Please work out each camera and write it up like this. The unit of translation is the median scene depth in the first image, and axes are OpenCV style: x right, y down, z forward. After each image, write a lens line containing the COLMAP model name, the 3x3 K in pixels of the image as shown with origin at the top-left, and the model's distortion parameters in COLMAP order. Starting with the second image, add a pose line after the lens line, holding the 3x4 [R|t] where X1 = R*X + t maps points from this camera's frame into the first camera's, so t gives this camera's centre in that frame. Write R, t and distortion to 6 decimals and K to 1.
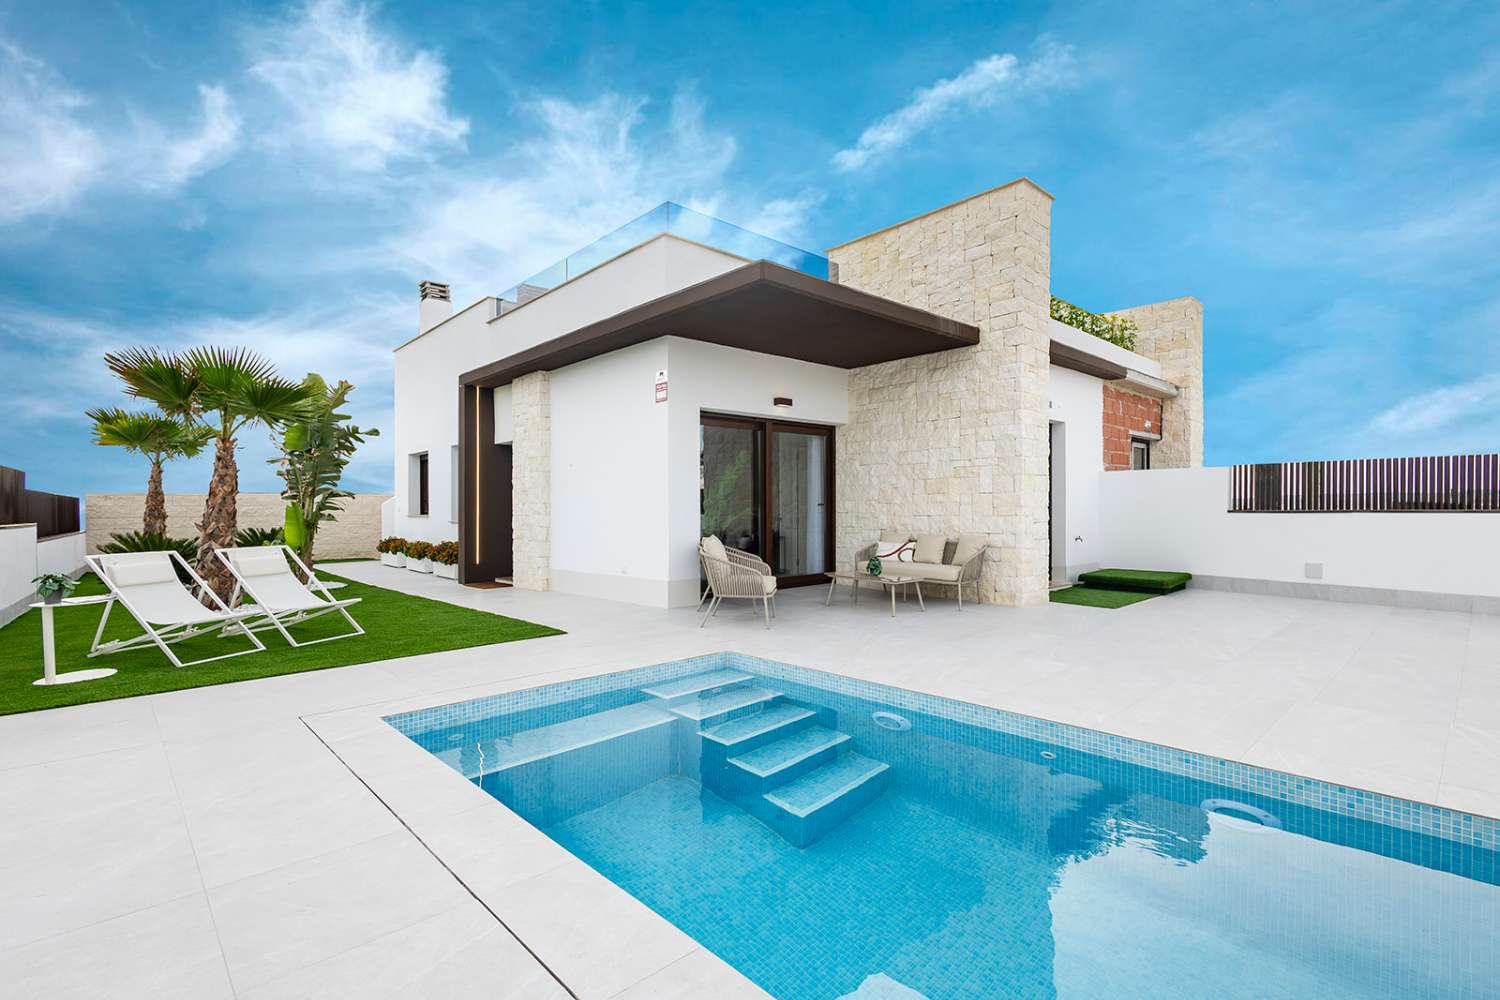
lens RADIAL K [[695.7, 0, 754.6], [0, 695.7, 511.4], [0, 0, 1]] dist [0.005067, 0.000337]
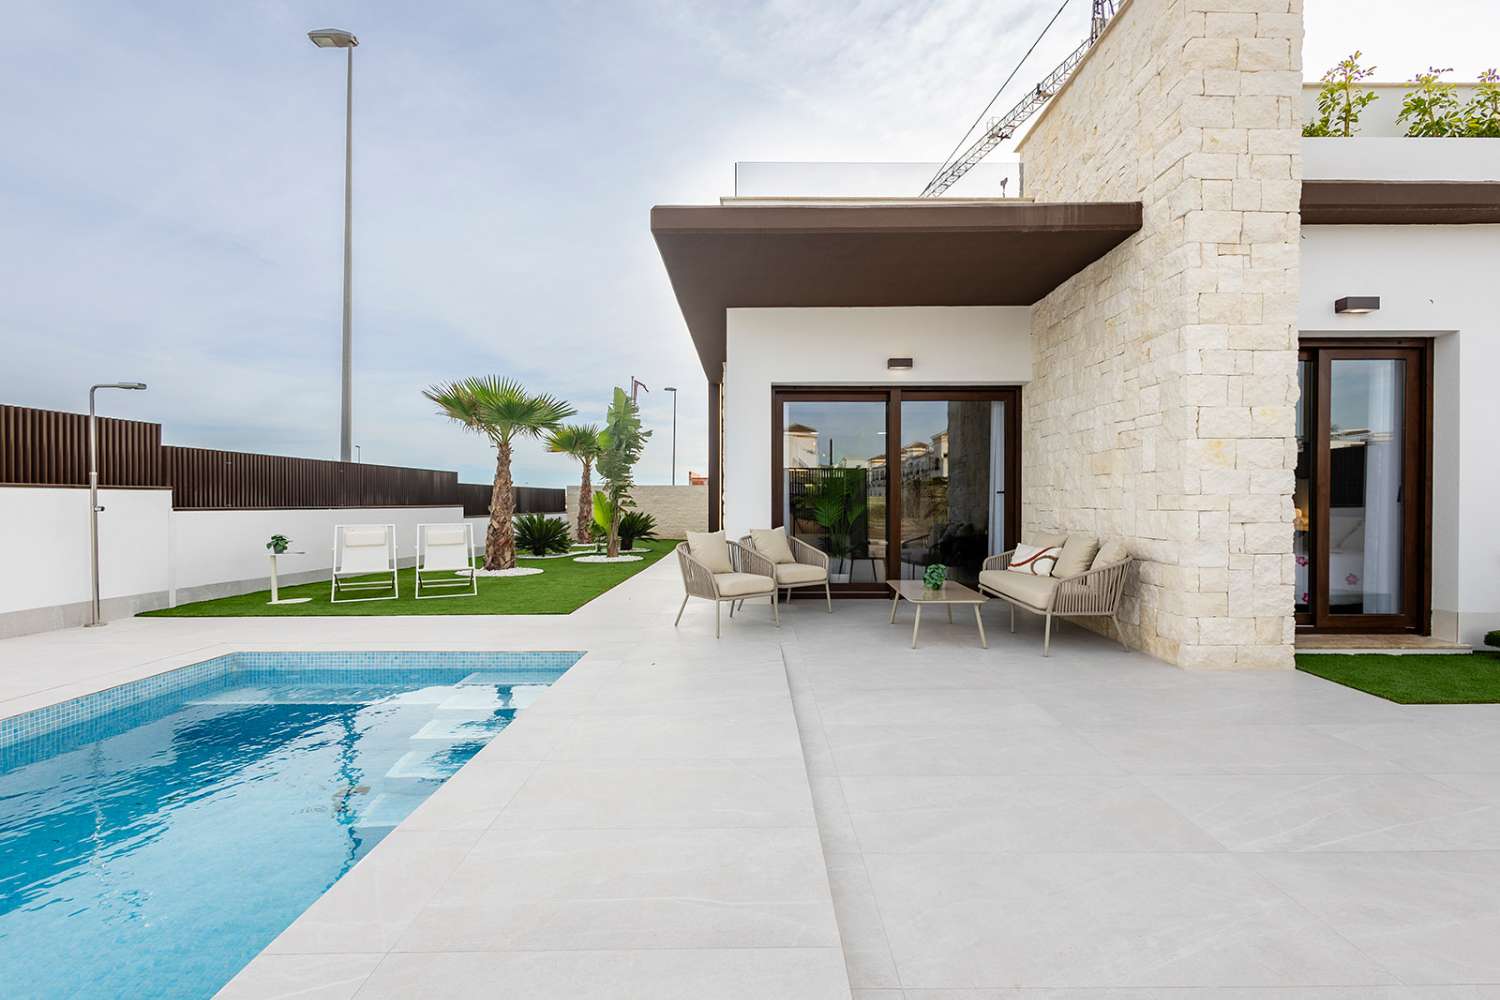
lens RADIAL K [[695.7, 0, 754.6], [0, 695.7, 511.4], [0, 0, 1]] dist [0.005067, 0.000337]
pose [[0.732821, 0.016862, -0.680212, 0.478150], [-0.007111, 0.999828, 0.017125, -0.000388], [0.680384, -0.007712, 0.732815, 0.309479]]
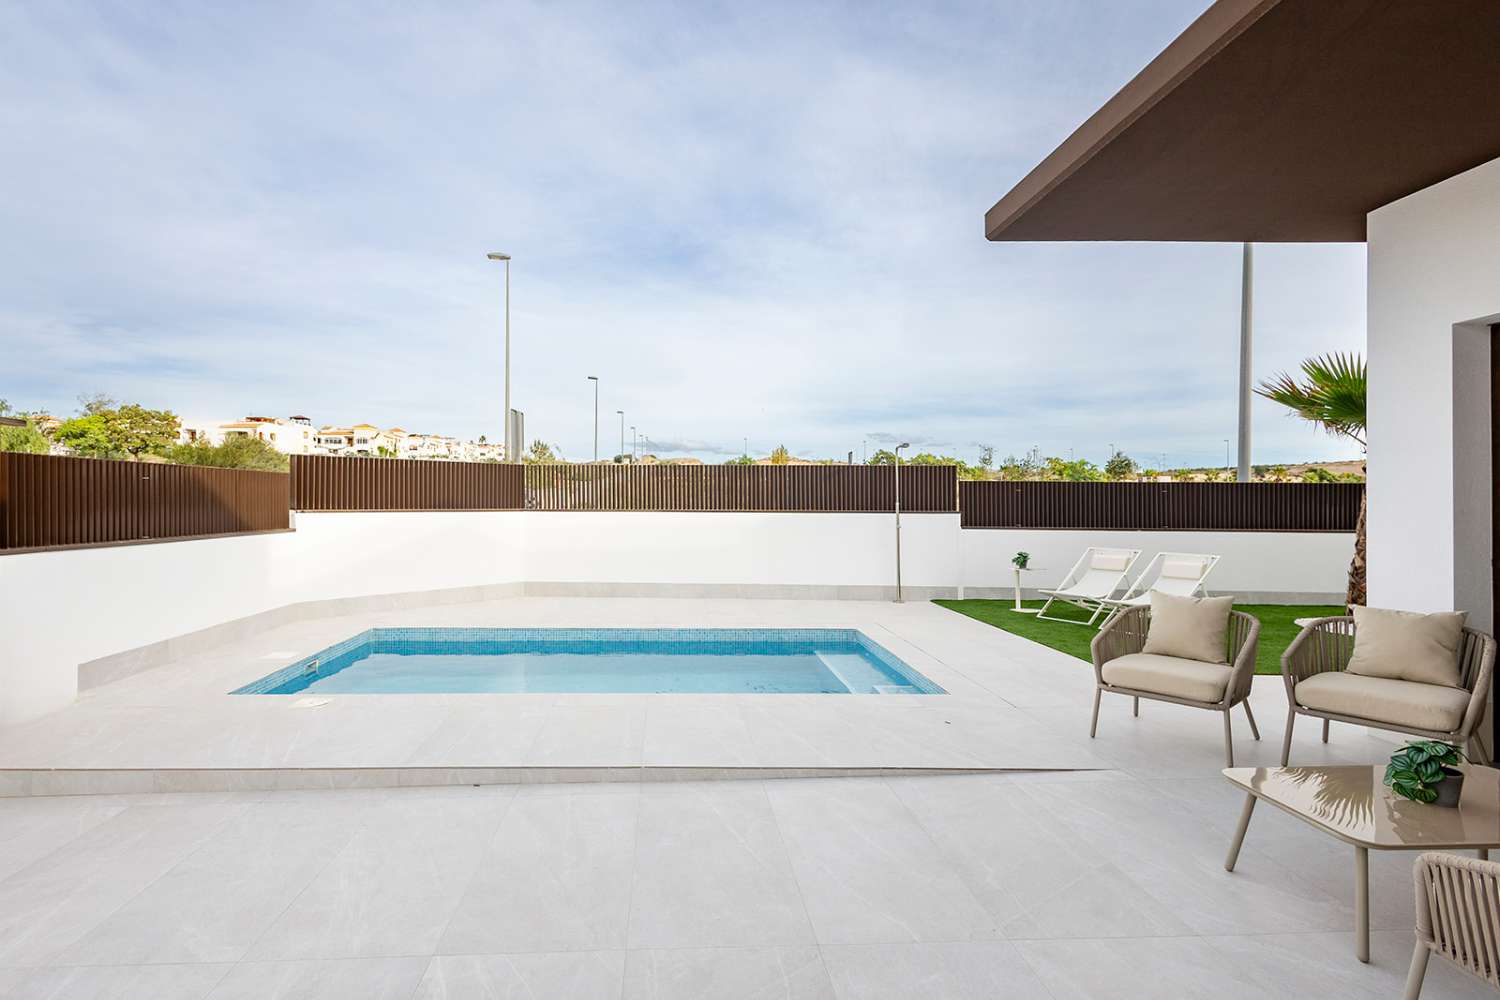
lens RADIAL K [[717.8, 0, 675.9], [0, 717.8, 498.1], [0, 0, 1]] dist [0.000097, -0.000421]
pose [[-0.674994, 0.002833, -0.737817, 0.568867], [-0.003403, 0.999970, 0.006953, -0.037266], [0.737815, 0.007204, -0.674965, 0.875385]]
